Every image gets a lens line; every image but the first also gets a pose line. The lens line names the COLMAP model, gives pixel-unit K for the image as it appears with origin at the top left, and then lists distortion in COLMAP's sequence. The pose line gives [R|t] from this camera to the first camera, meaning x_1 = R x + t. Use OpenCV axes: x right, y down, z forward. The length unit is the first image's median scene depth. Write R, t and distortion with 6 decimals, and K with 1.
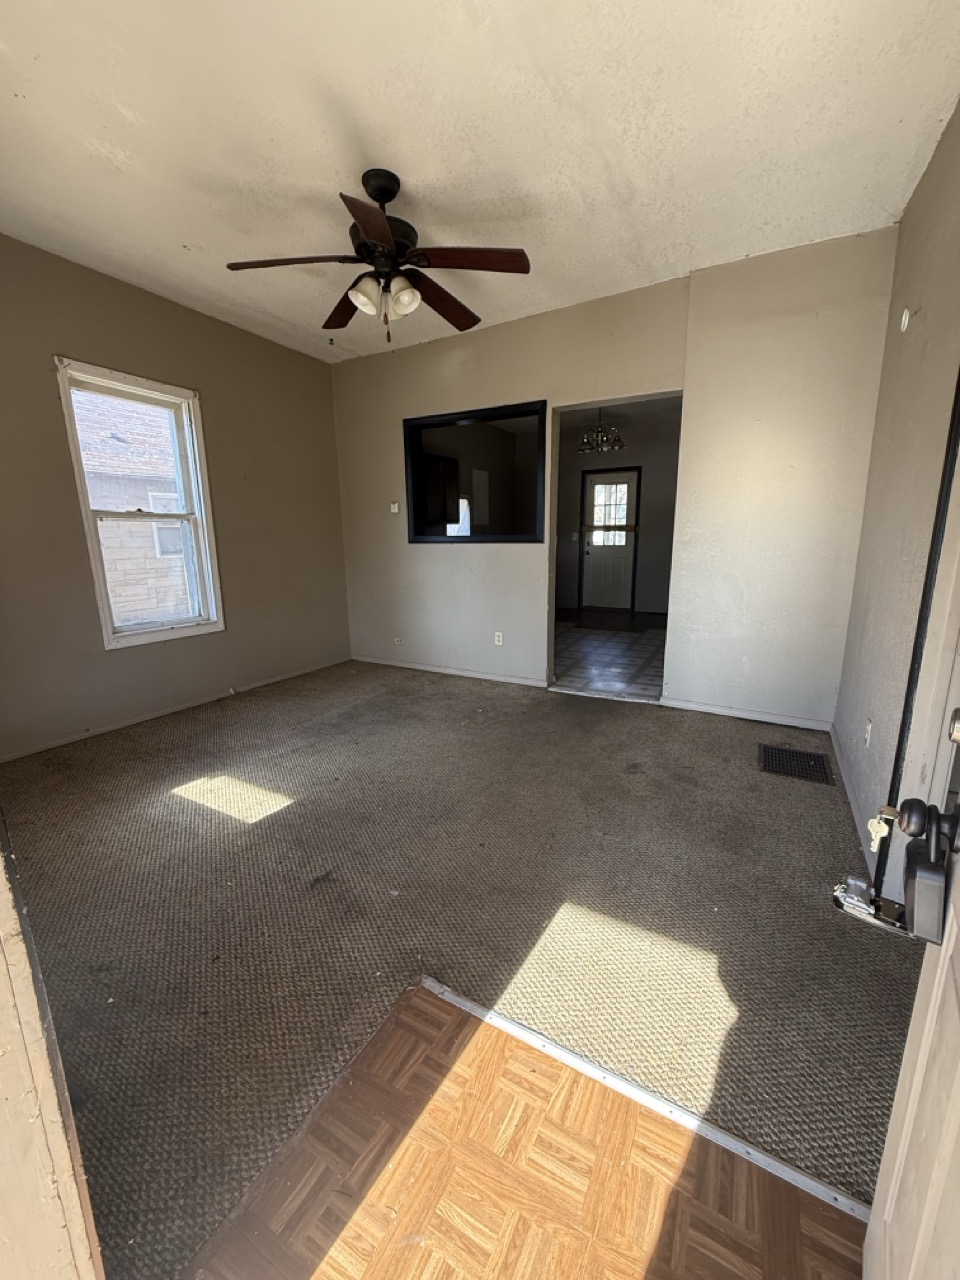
lens RADIAL K [[508.8, 0, 480.5], [0, 508.8, 638.3], [0, 0, 1]] dist [-0.002128, 0.000849]
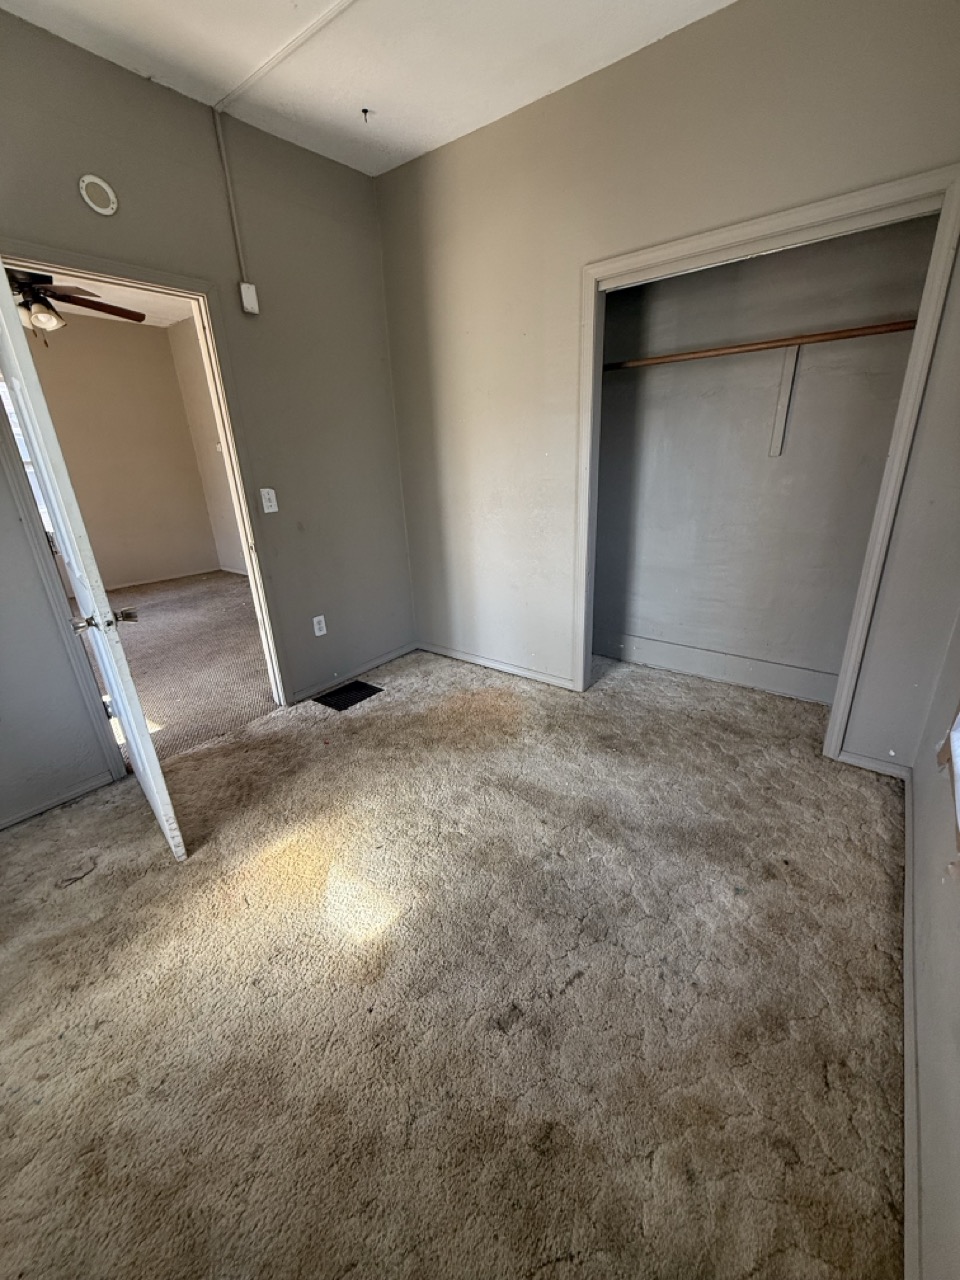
lens RADIAL K [[508.8, 0, 484.2], [0, 508.8, 640.8], [0, 0, 1]] dist [-0.002128, 0.000849]
pose [[0.988780, 0.028223, -0.146691, 0.832049], [-0.004972, 0.987664, 0.156511, 0.020646], [0.149298, -0.154025, 0.976722, -0.258985]]
